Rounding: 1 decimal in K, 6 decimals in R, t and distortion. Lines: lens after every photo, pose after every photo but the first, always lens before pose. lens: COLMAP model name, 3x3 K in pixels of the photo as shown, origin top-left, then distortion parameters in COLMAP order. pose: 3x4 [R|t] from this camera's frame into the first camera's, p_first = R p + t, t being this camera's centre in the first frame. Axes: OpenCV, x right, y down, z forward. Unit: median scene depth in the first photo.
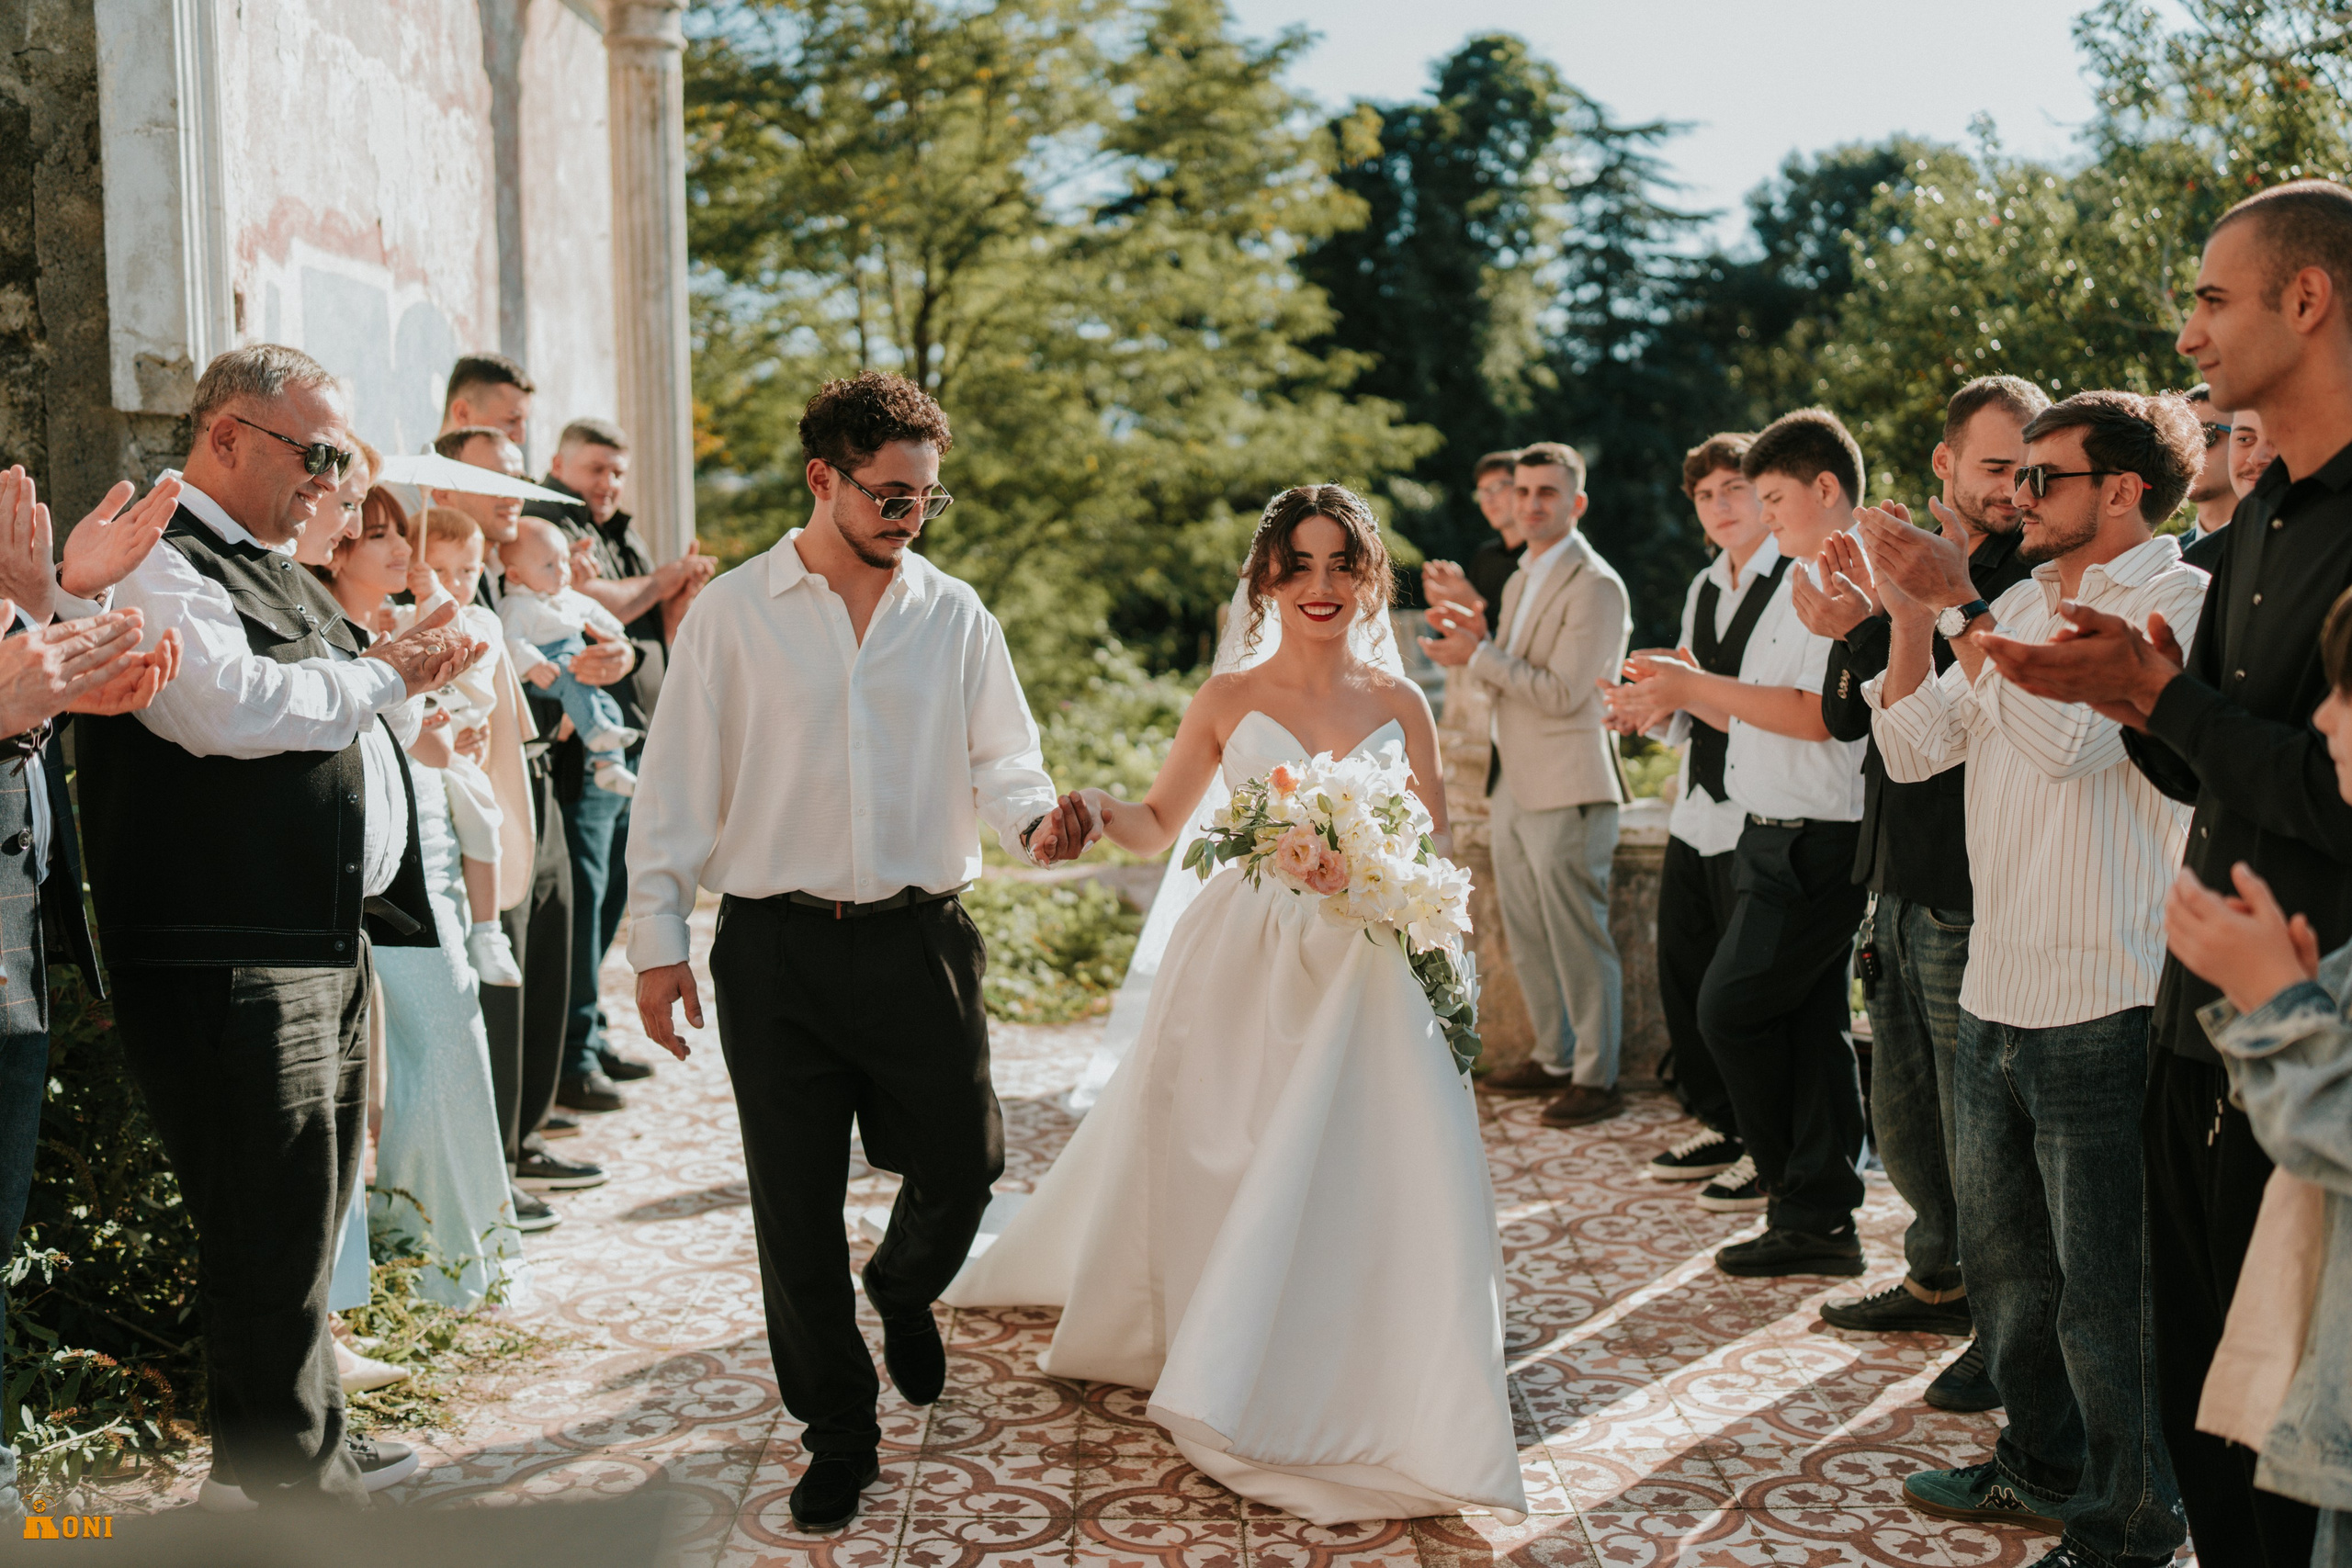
lens RADIAL K [[2381.5, 0, 1198.9], [0, 2381.5, 781.5], [0, 0, 1]] dist [-0.002605, 0.000000]
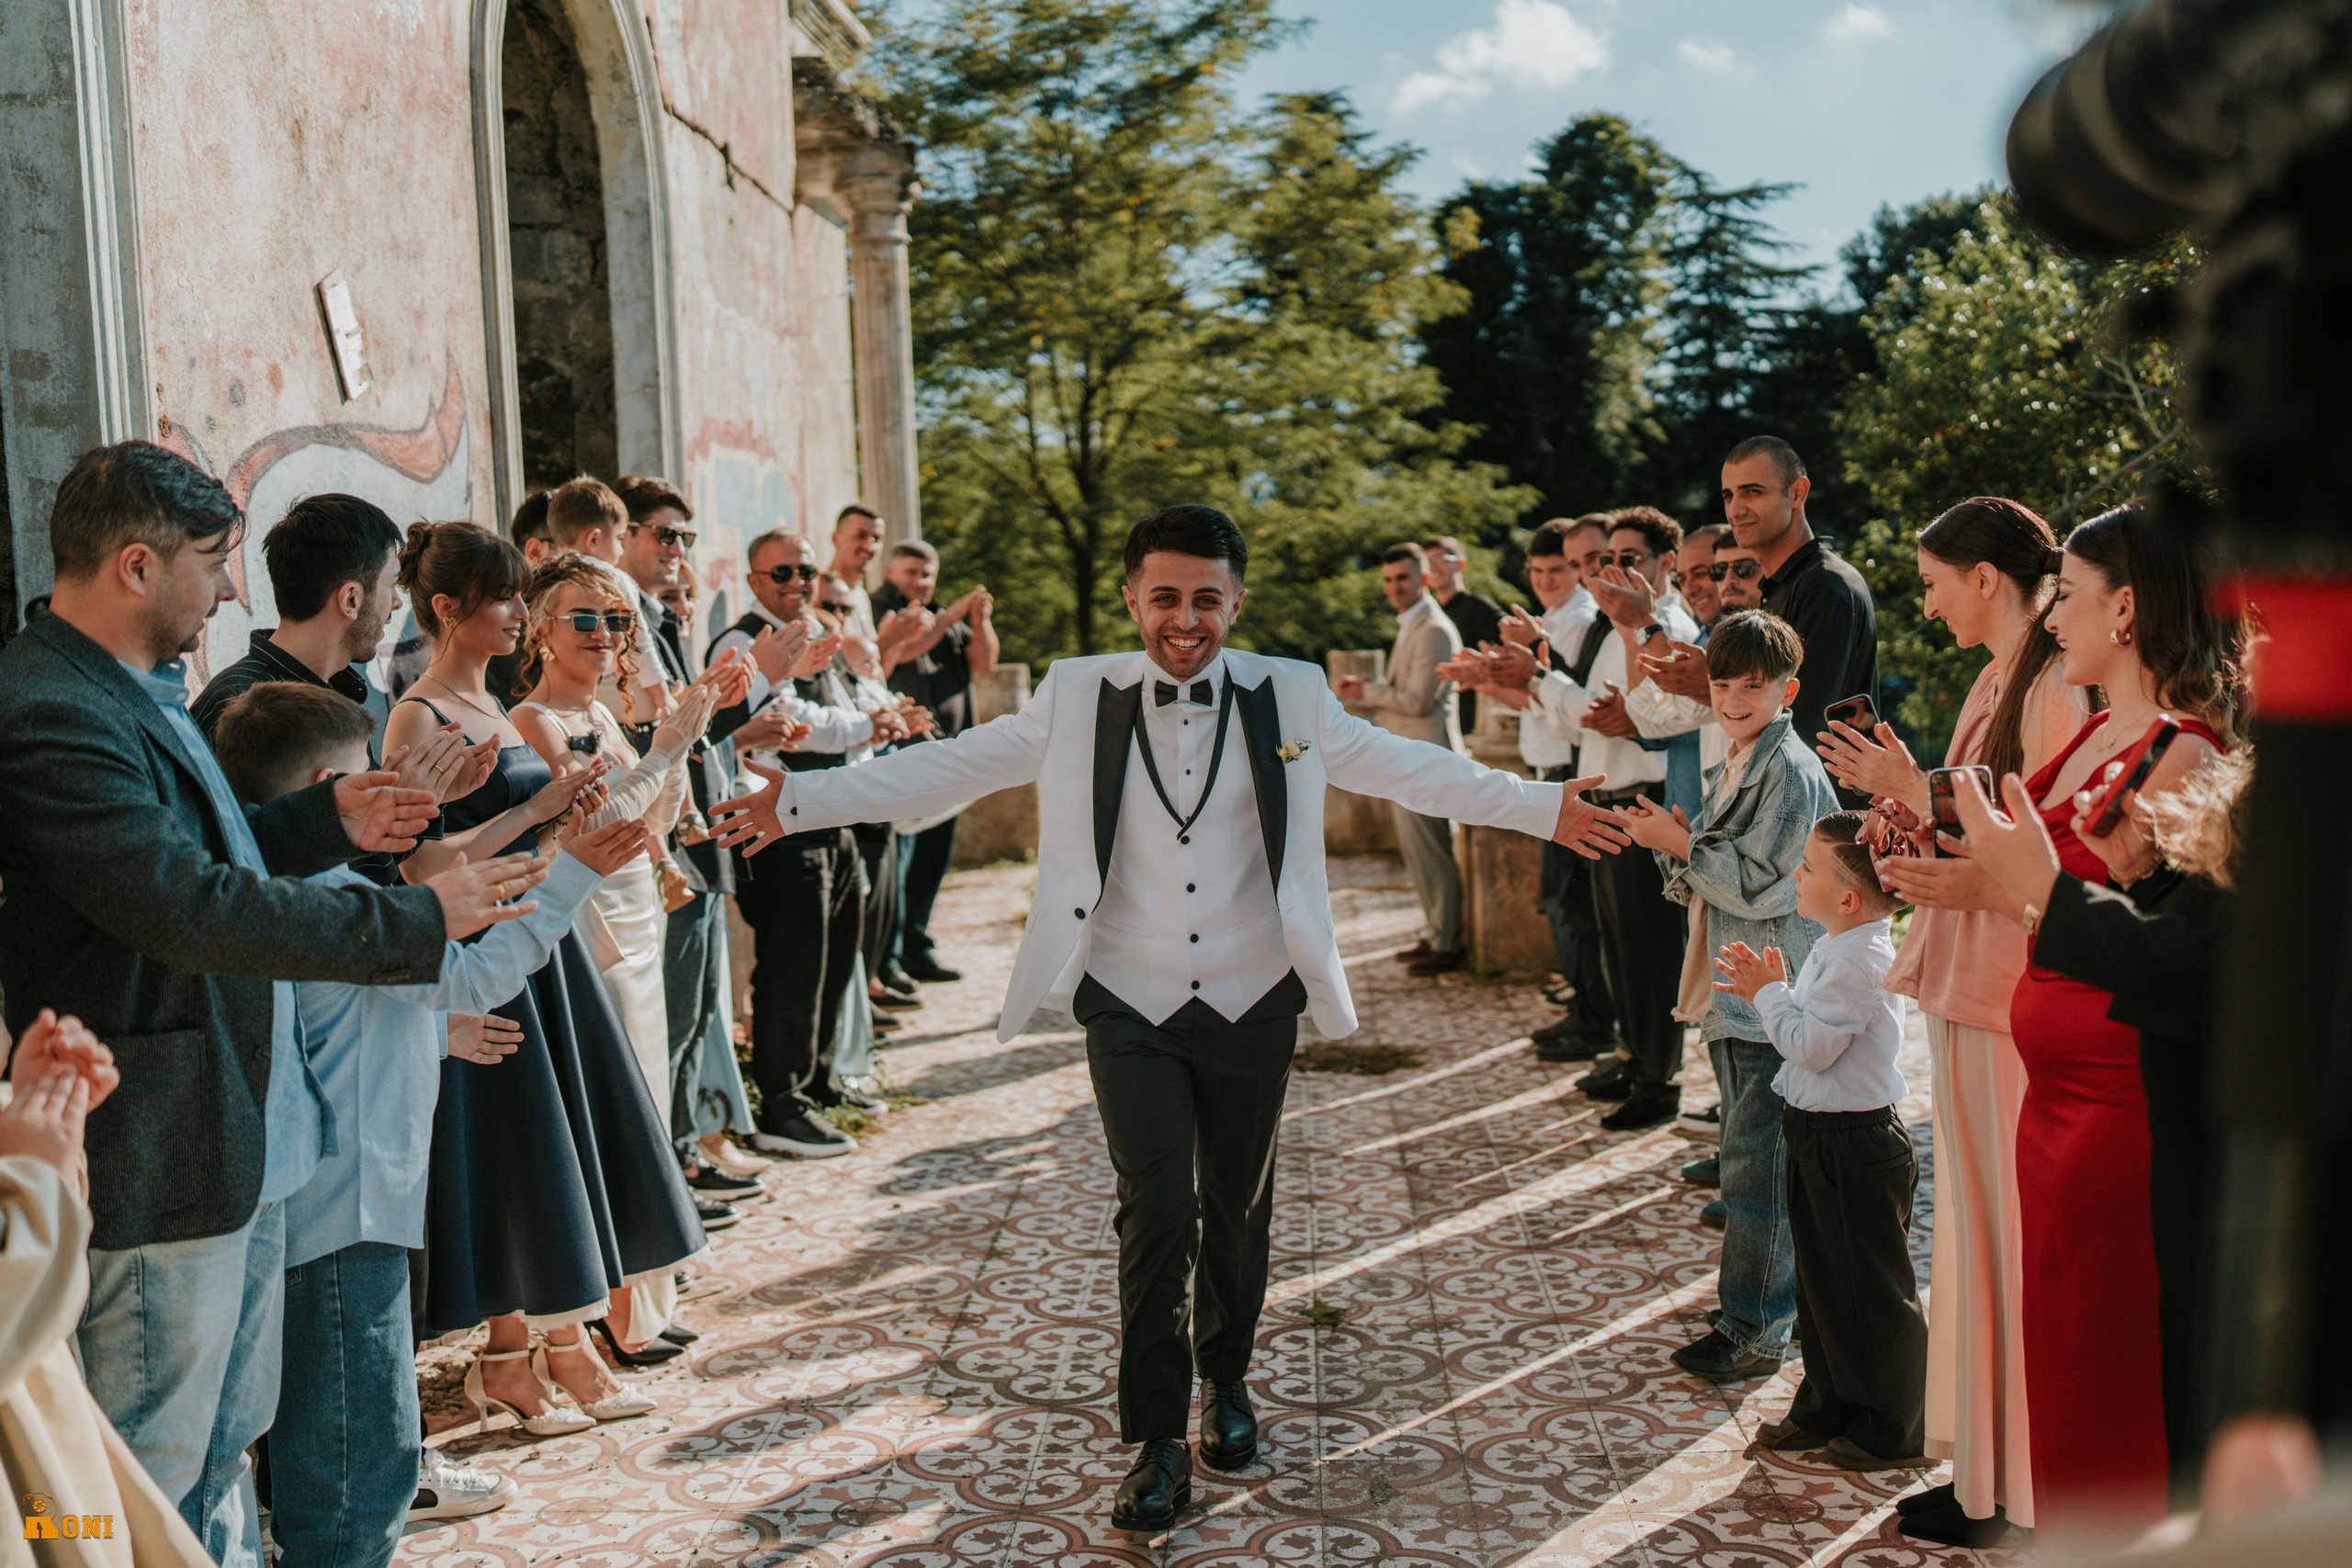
lens RADIAL K [[2256.4, 0, 1185.4], [0, 2256.4, 788.6], [0, 0, 1]] dist [0.011110, 0.000000]
pose [[0.996954, -0.028174, -0.072719, 0.005402], [0.027212, 0.999529, -0.014186, 0.004529], [0.073085, 0.012164, 0.997252, -0.065010]]
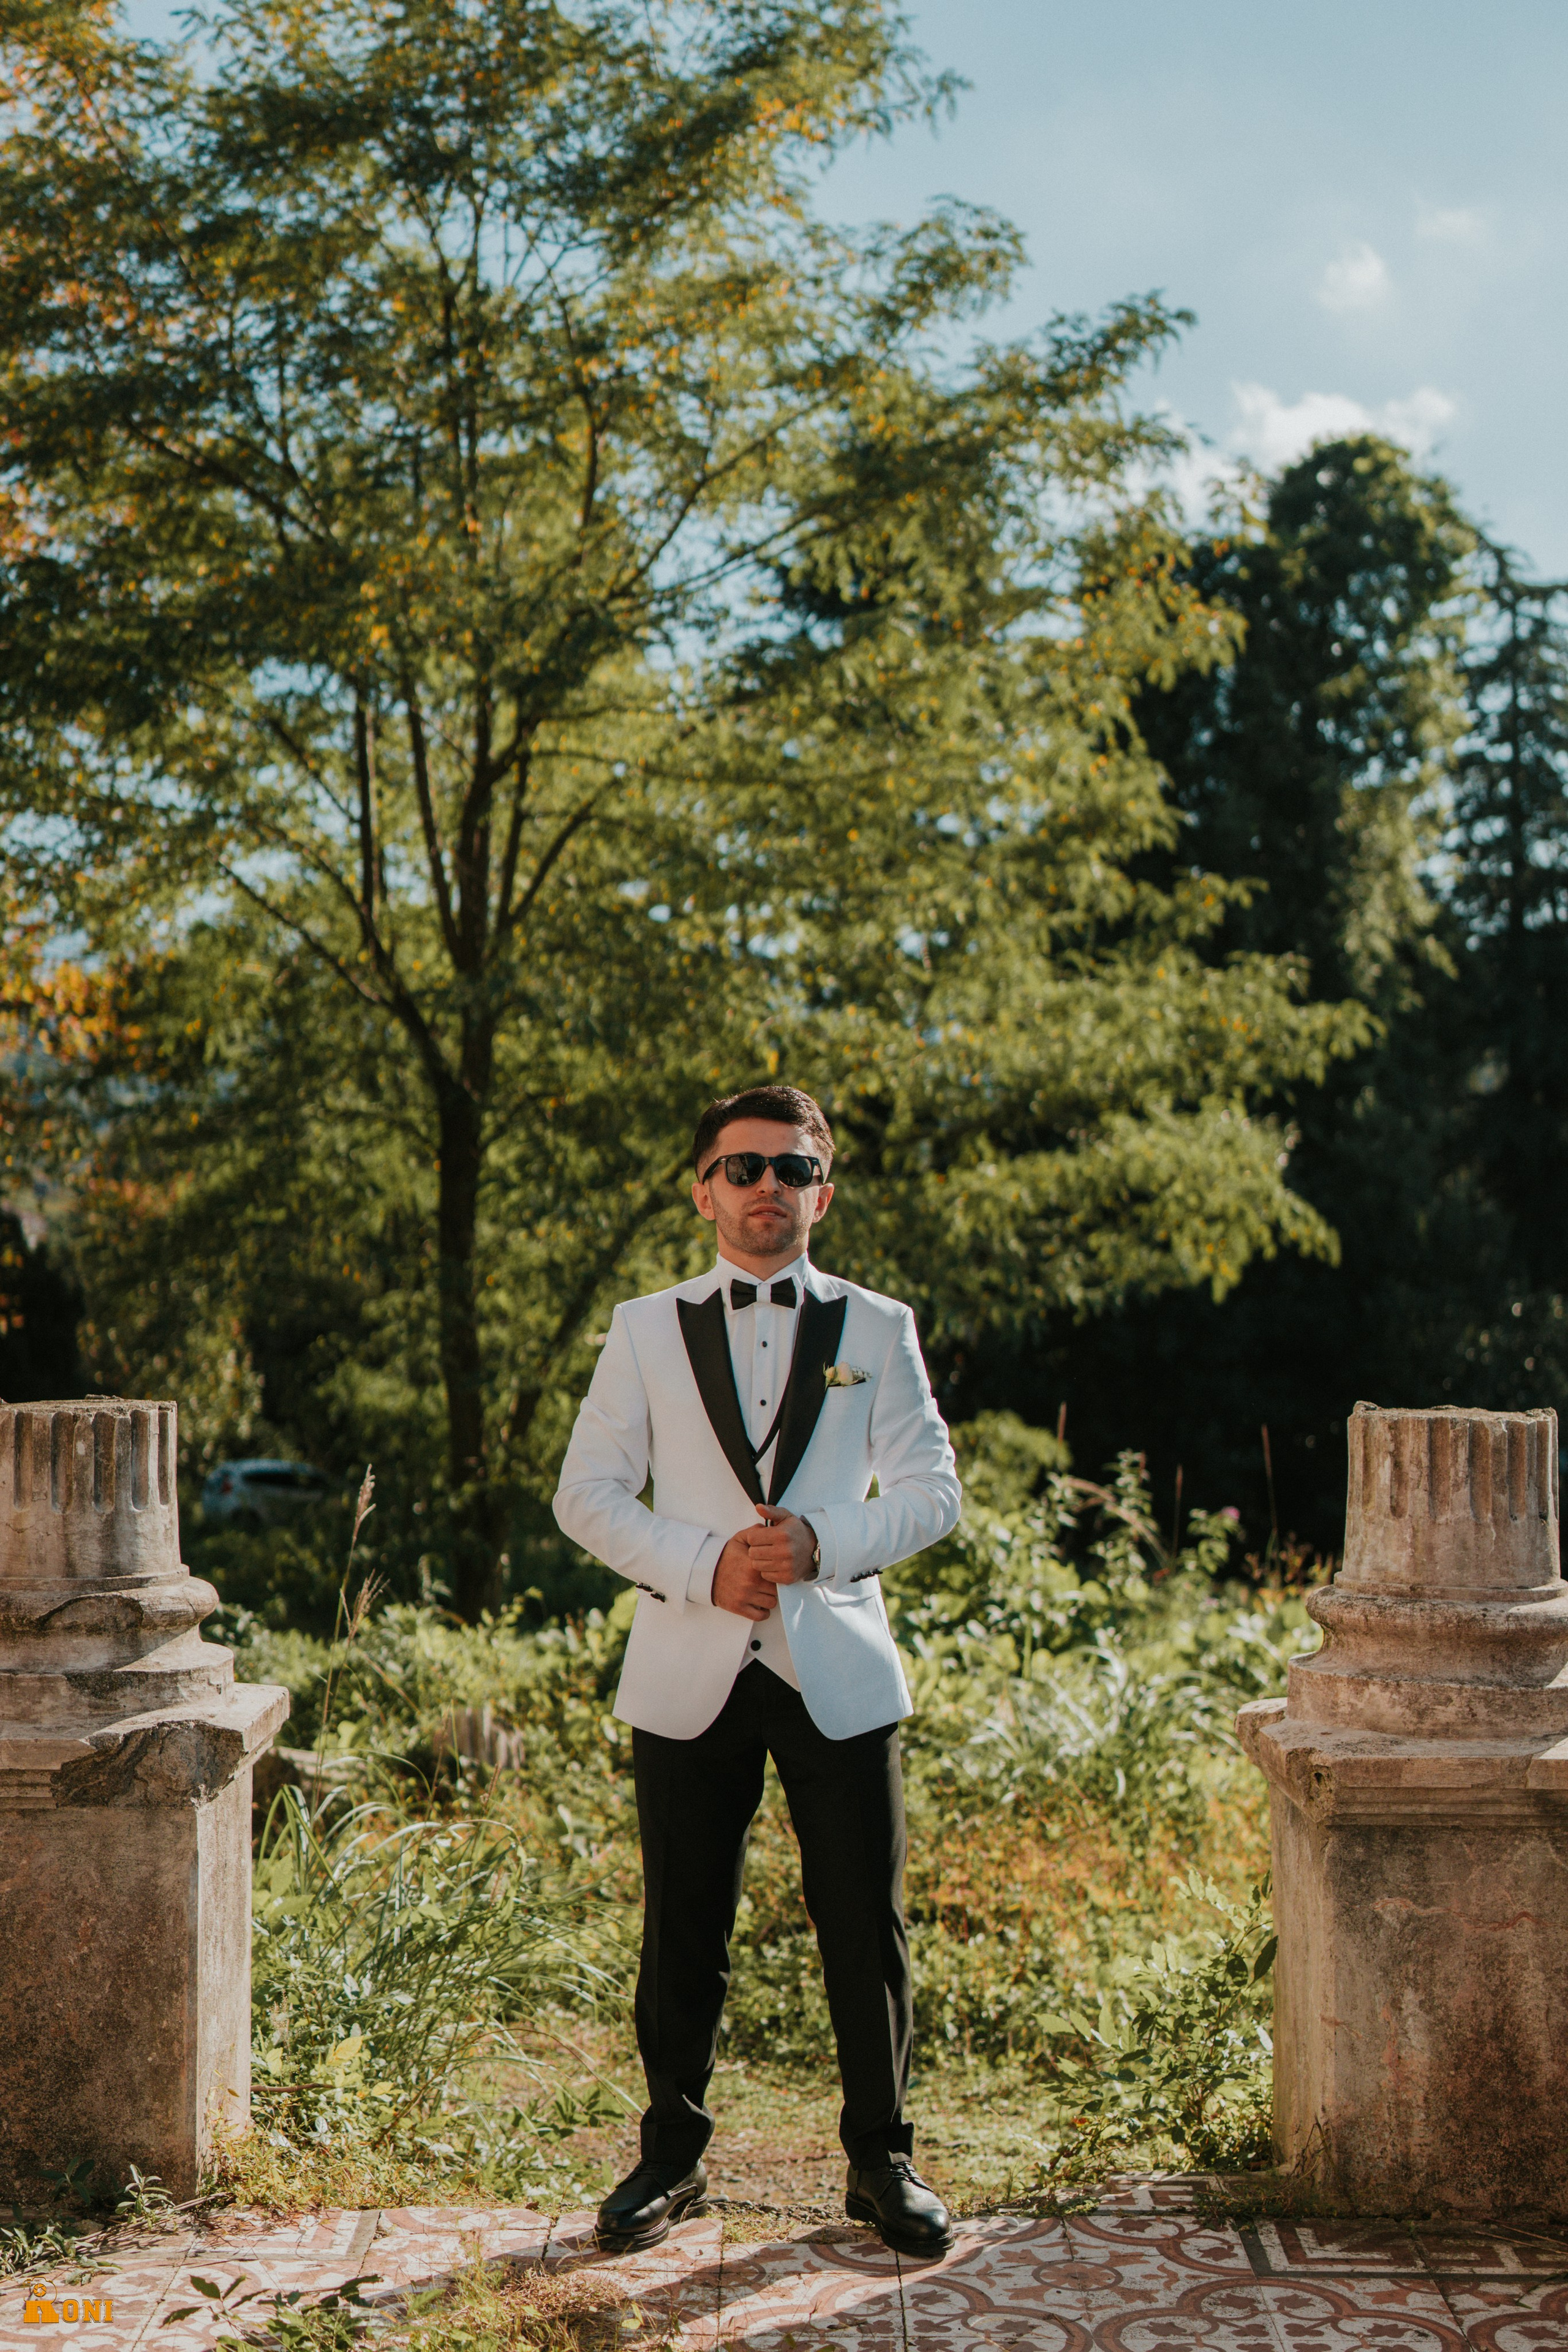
lens RADIAL K [[3415.3, 0, 784.4], [0, 3415.3, 1161.5], [0, 0, 1]] dist [0.004542, 0.000000]
pose [[0.999710, 0.010136, -0.021865, -0.017328], [-0.012527, 0.993614, -0.112134, -0.014446], [0.020589, 0.112375, 0.993453, 0.147469]]
